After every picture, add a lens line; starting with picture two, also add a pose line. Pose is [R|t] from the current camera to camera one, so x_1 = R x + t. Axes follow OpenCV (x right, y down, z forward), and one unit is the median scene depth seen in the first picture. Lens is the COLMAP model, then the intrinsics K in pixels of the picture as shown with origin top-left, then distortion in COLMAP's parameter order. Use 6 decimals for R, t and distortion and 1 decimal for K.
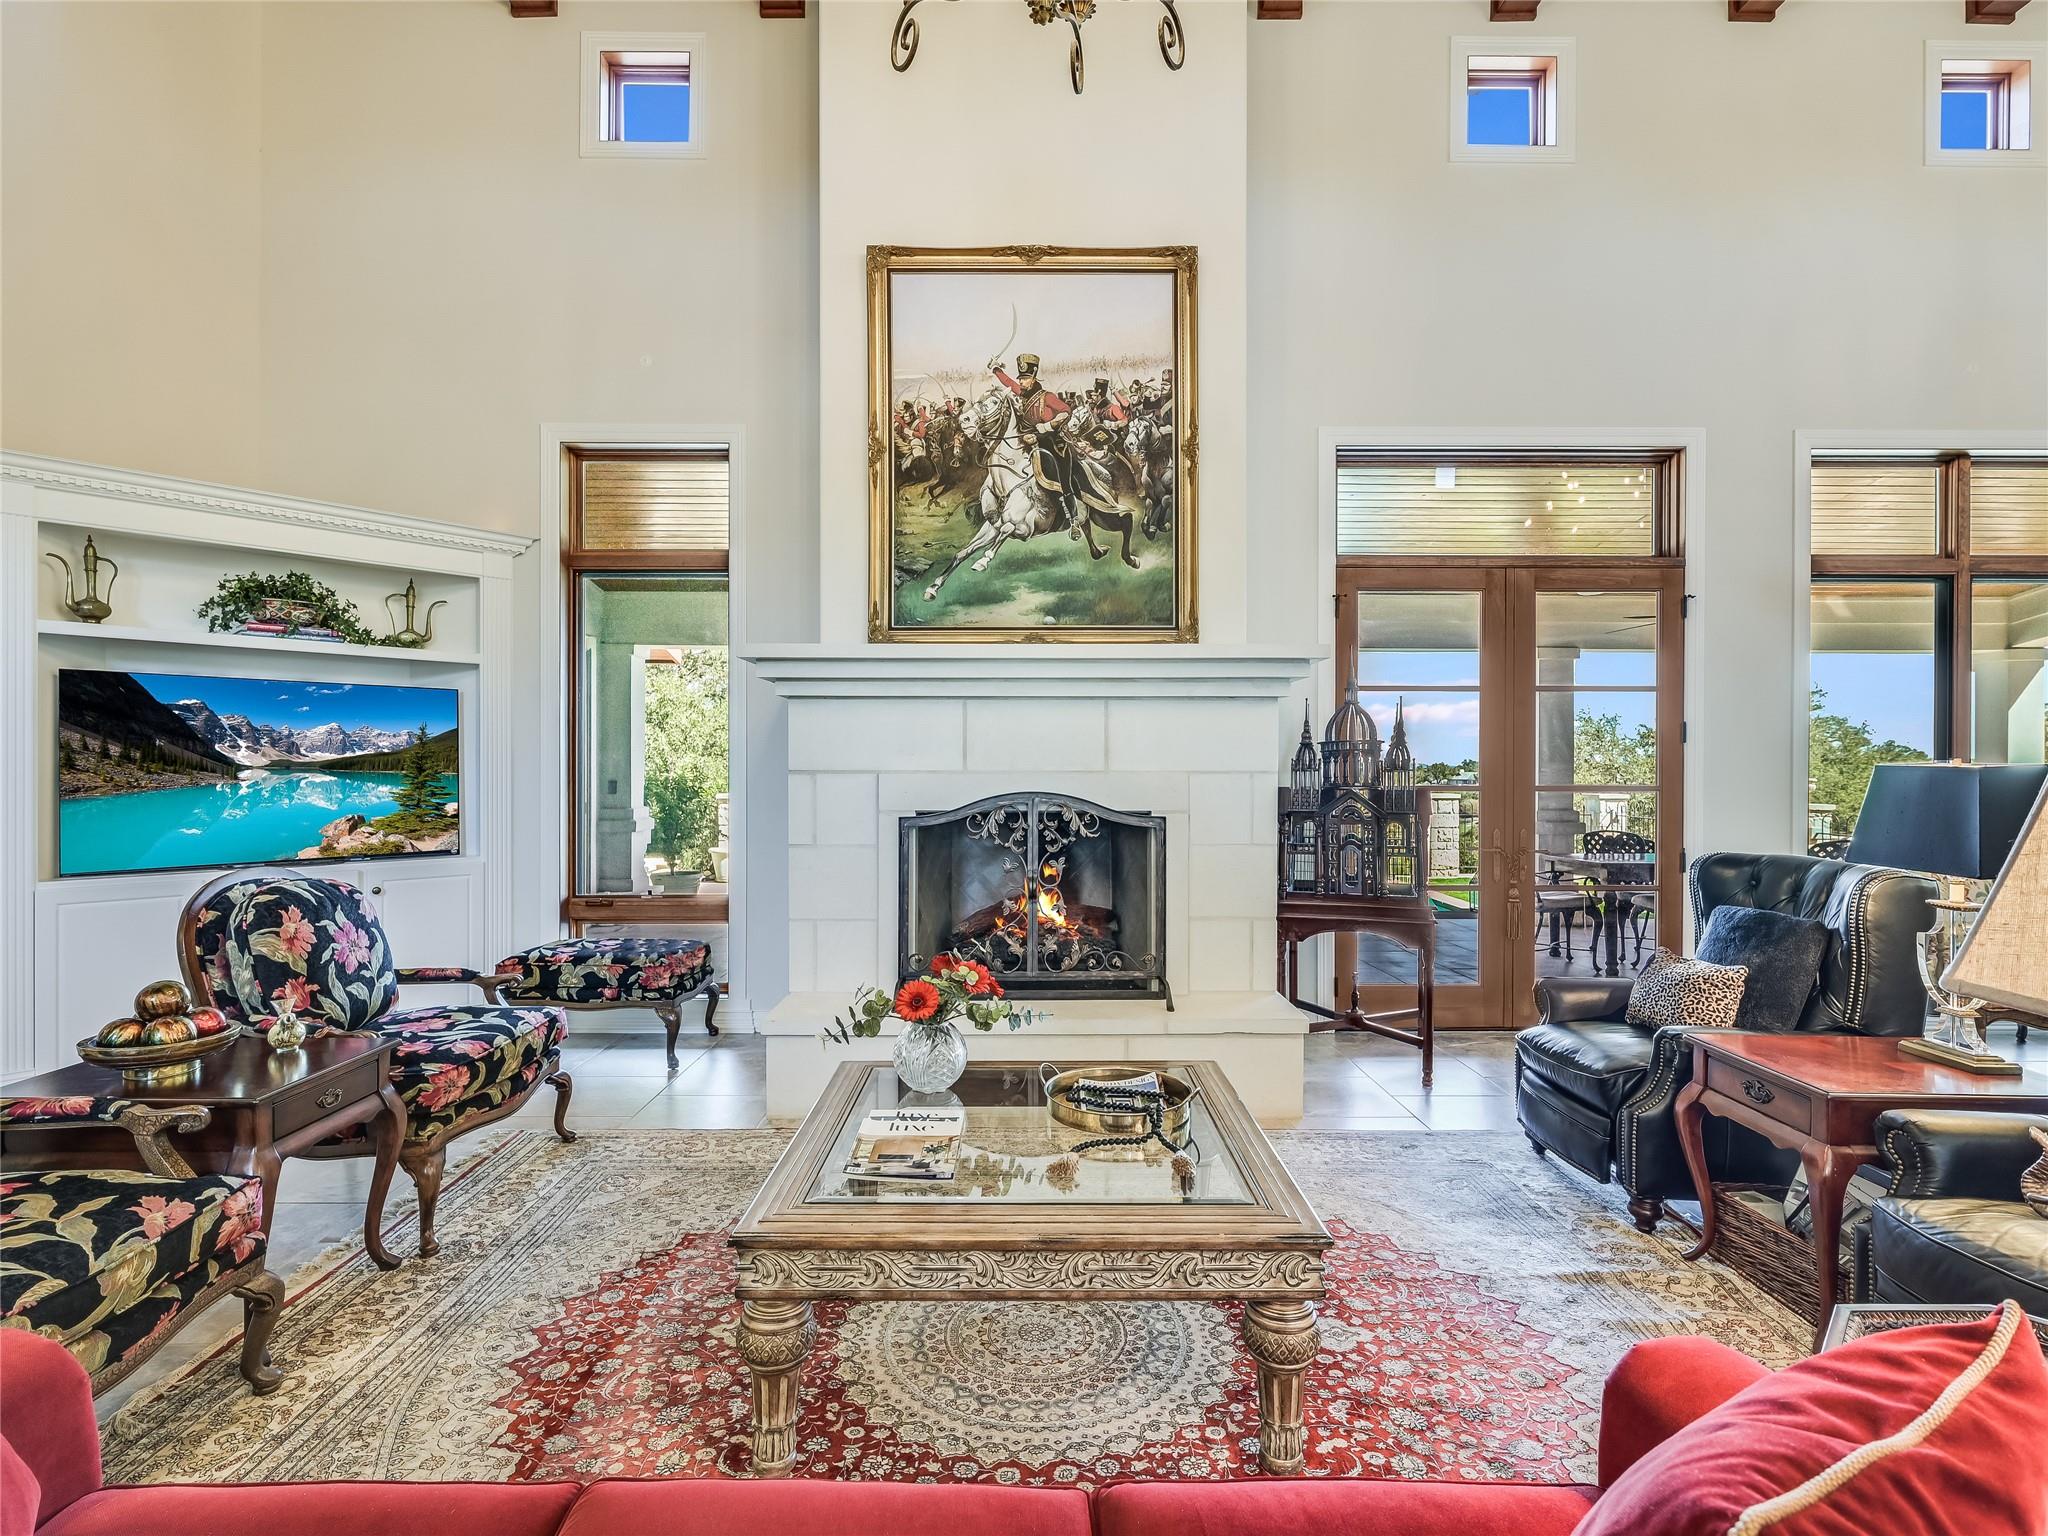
lens RADIAL K [[980.1, 0, 1006.7], [0, 980.1, 771.7], [0, 0, 1]] dist [-0.000255, -0.001483]
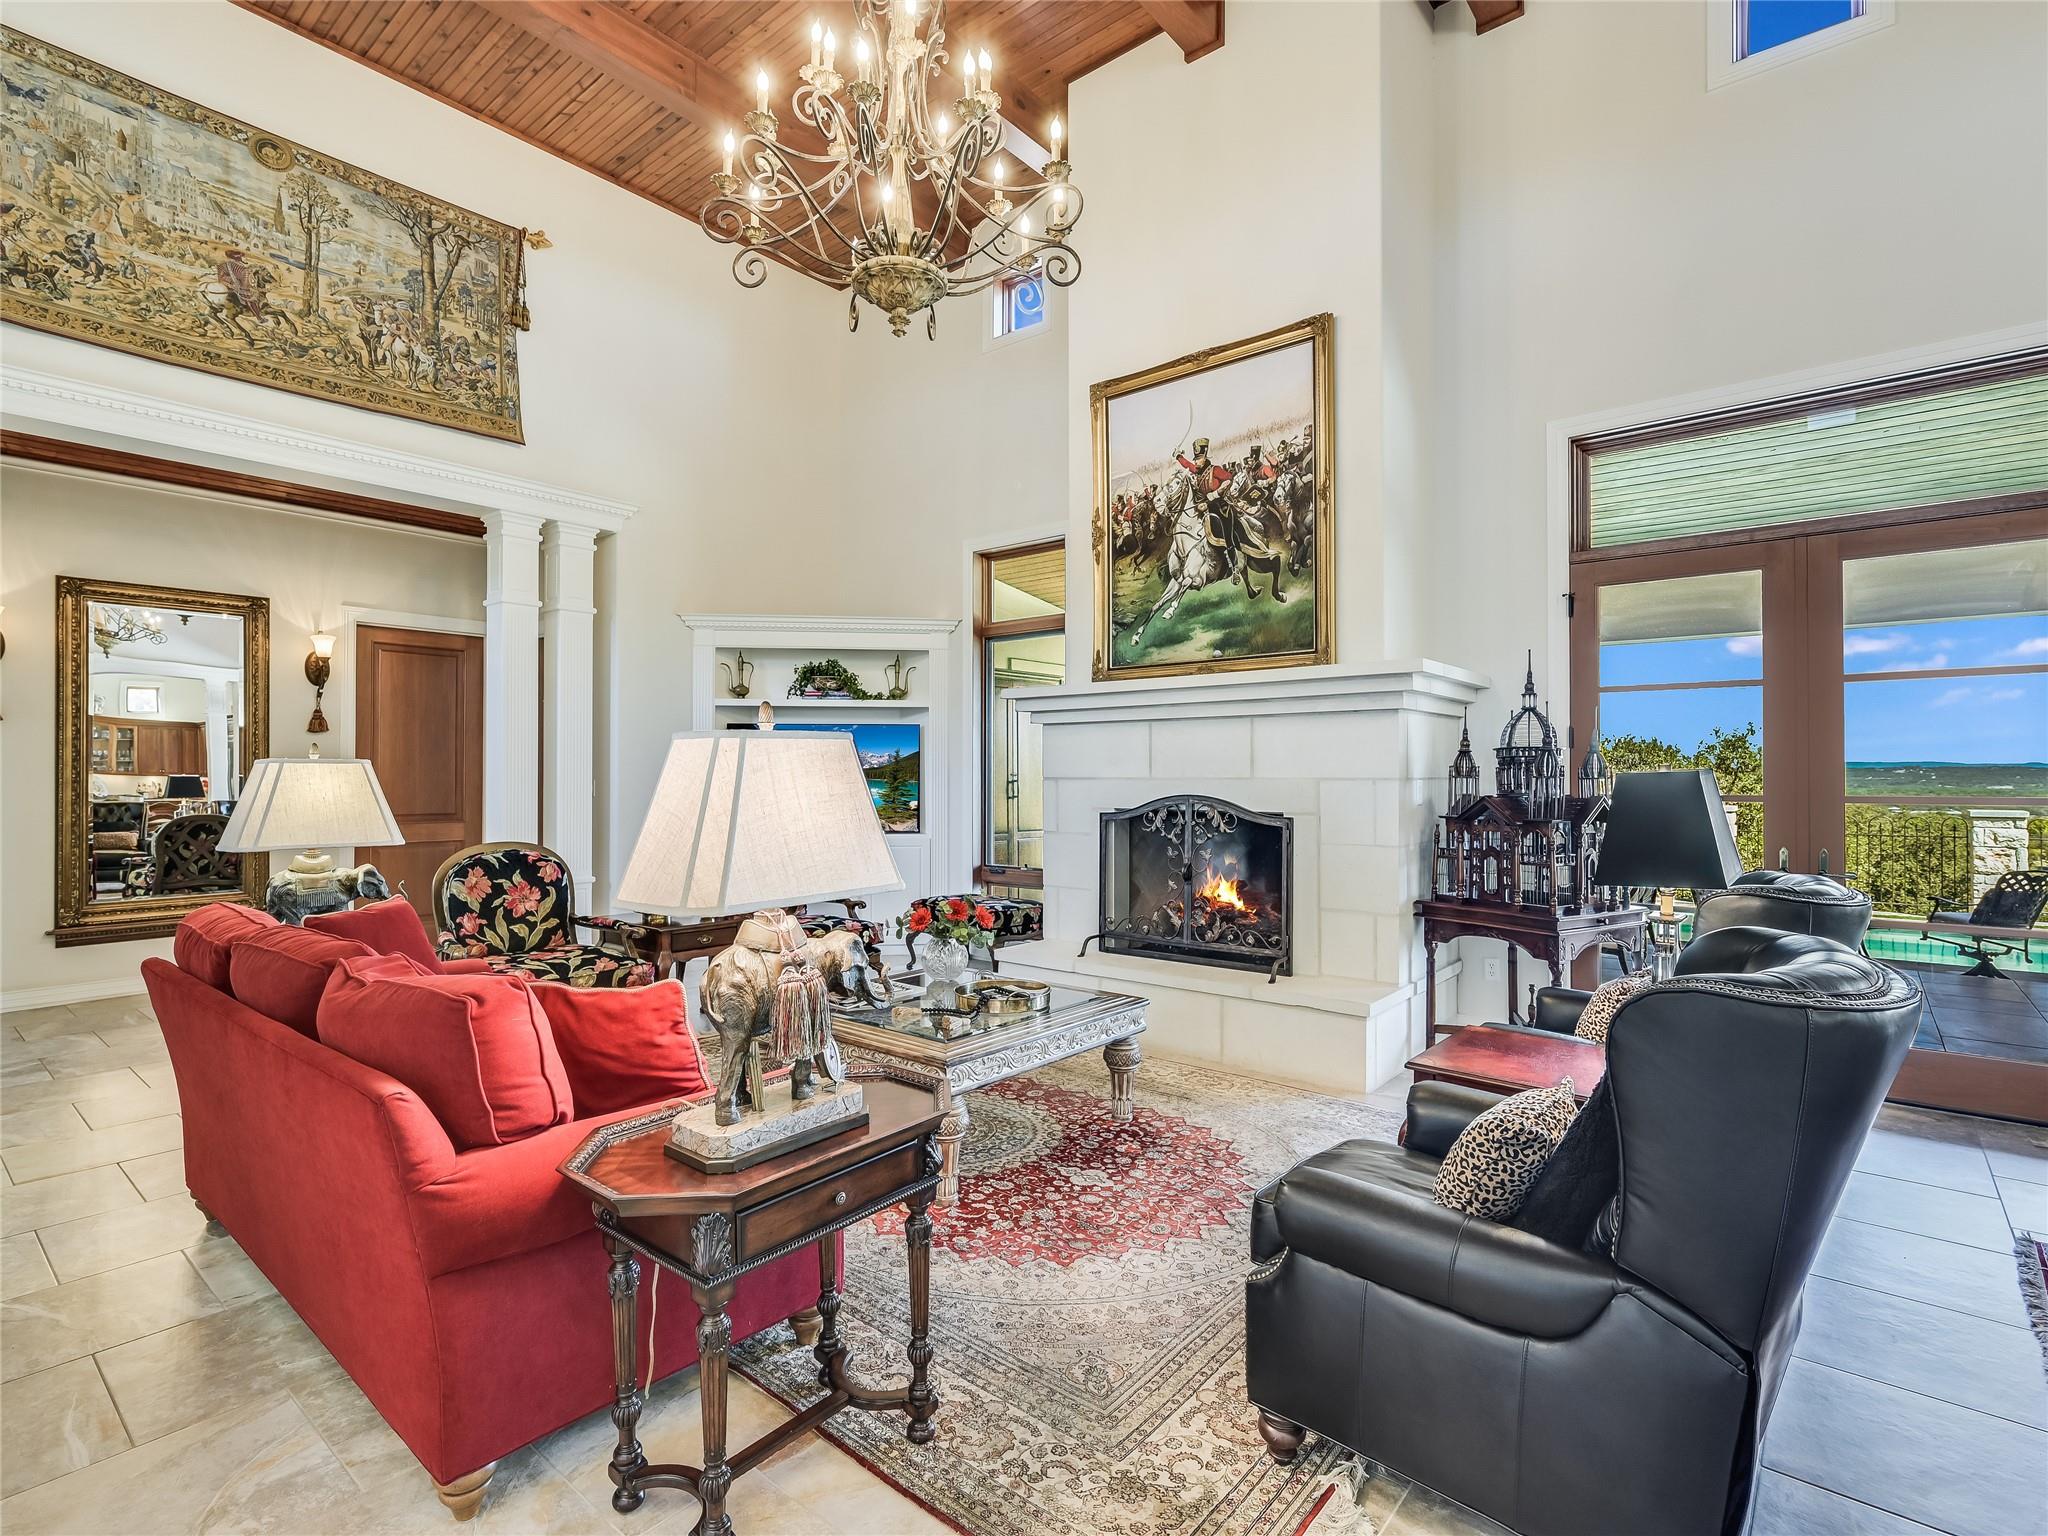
lens RADIAL K [[980.1, 0, 1019.5], [0, 980.1, 760.5], [0, 0, 1]] dist [-0.000255, -0.001483]
pose [[0.766404, -0.010852, -0.642267, 0.632474], [-0.000614, 0.999844, -0.017627, -0.000674], [0.642358, 0.013904, 0.766279, -0.082392]]
